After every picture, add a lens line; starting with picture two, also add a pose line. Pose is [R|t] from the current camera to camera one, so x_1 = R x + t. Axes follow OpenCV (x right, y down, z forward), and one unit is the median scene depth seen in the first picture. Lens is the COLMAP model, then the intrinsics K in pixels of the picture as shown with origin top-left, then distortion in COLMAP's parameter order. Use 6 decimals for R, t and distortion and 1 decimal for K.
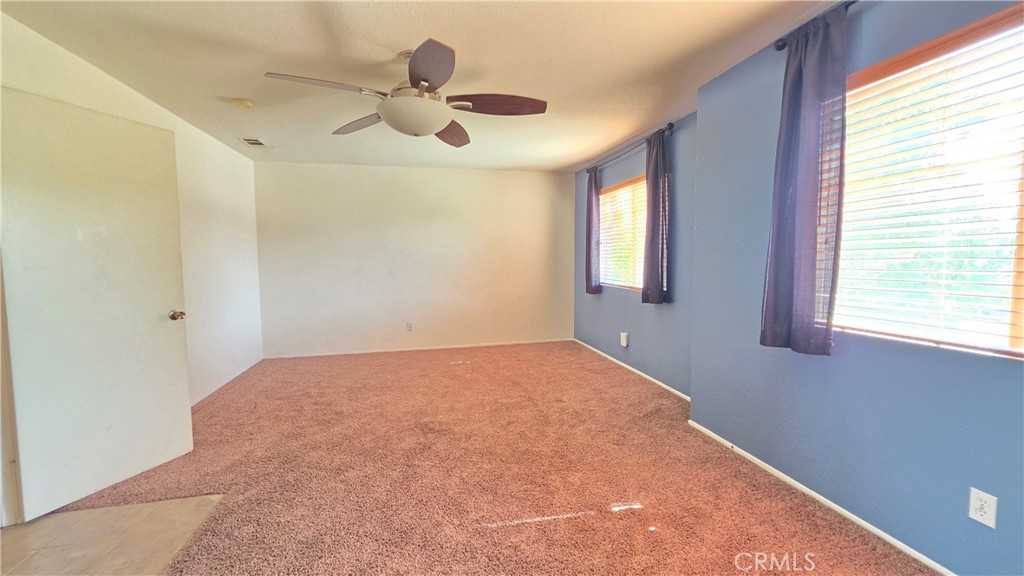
lens RADIAL K [[413.4, 0, 511.4], [0, 413.4, 286.8], [0, 0, 1]] dist [-0.004389, 0.001174]
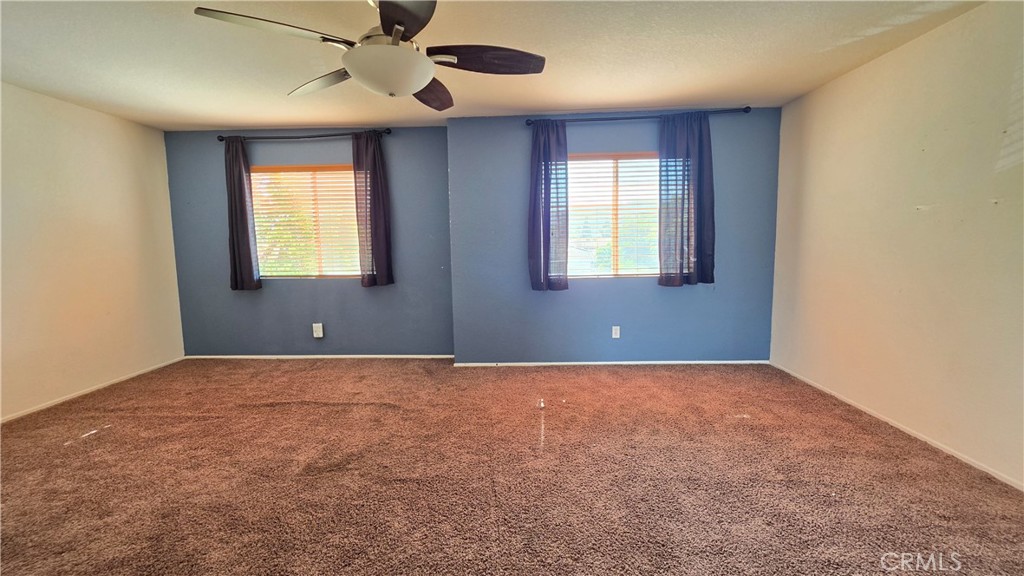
lens RADIAL K [[413.4, 0, 512.2], [0, 413.4, 288.6], [0, 0, 1]] dist [-0.004389, 0.001174]
pose [[0.258551, -0.101421, 0.960659, -0.704884], [0.084728, 0.993021, 0.082034, -0.014232], [-0.962275, 0.060185, 0.265340, 0.396339]]
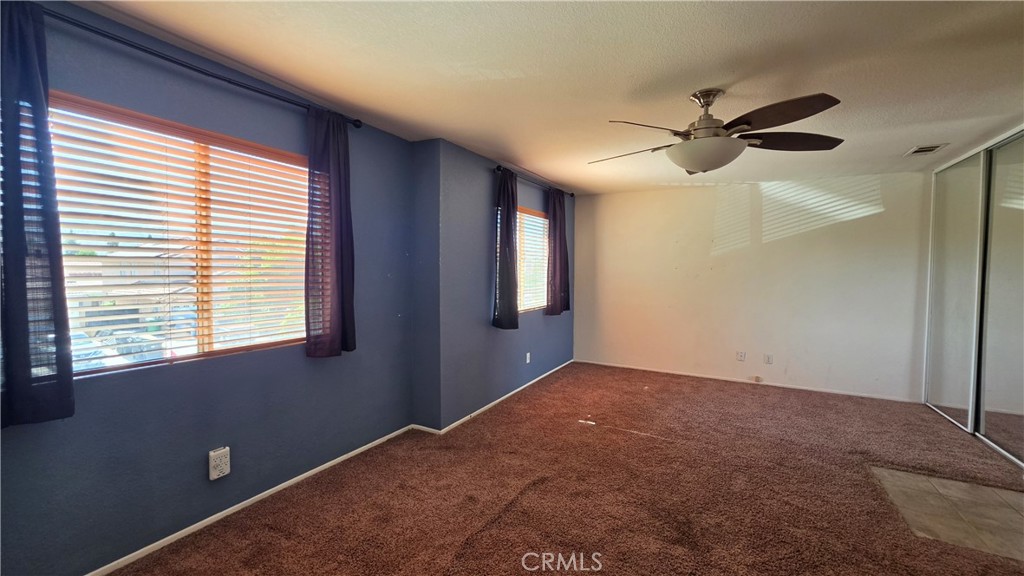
lens RADIAL K [[413.4, 0, 518.4], [0, 413.4, 286.4], [0, 0, 1]] dist [-0.004389, 0.001174]
pose [[-0.748411, -0.027635, 0.662659, -0.397552], [0.045942, 0.994571, 0.093364, -0.139094], [-0.661642, 0.100319, -0.743078, 1.464661]]
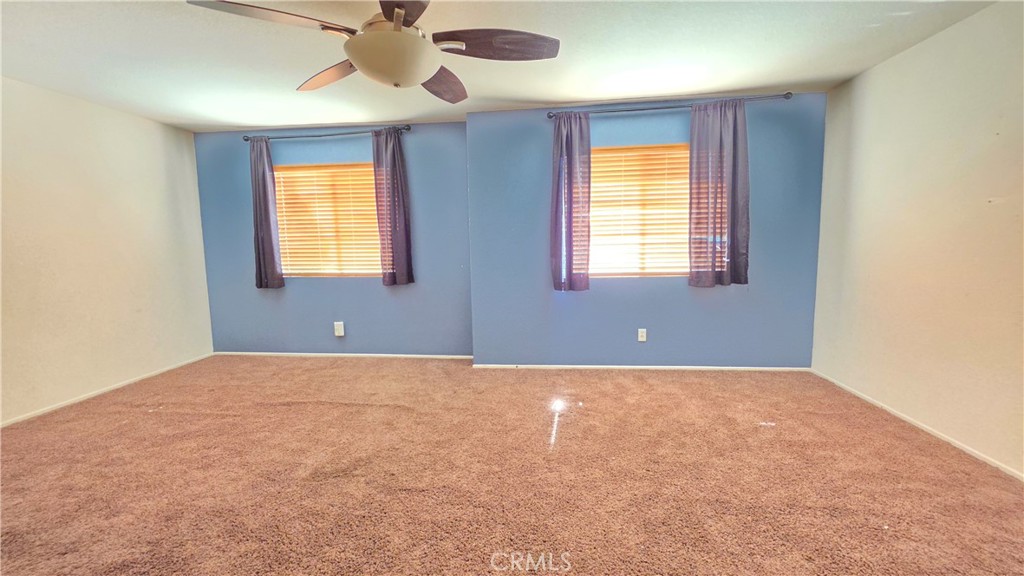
lens RADIAL K [[413.4, 0, 513.9], [0, 413.4, 287.9], [0, 0, 1]] dist [-0.004389, 0.001174]
pose [[0.324257, -0.103109, 0.940333, -0.659198], [0.084664, 0.993216, 0.079713, -0.013840], [-0.942173, 0.053765, 0.330787, 0.382282]]
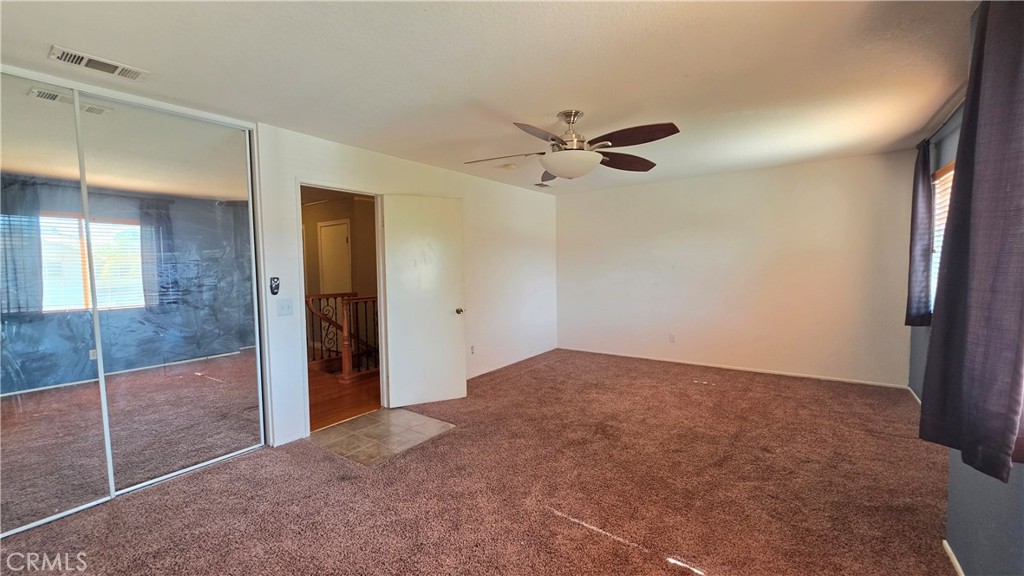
lens RADIAL K [[413.4, 0, 513.4], [0, 413.4, 287.8], [0, 0, 1]] dist [-0.004389, 0.001174]
pose [[0.655721, 0.040945, -0.753892, 0.407442], [-0.042886, 0.998936, 0.016953, -0.043579], [0.753785, 0.021215, 0.656779, 0.065442]]
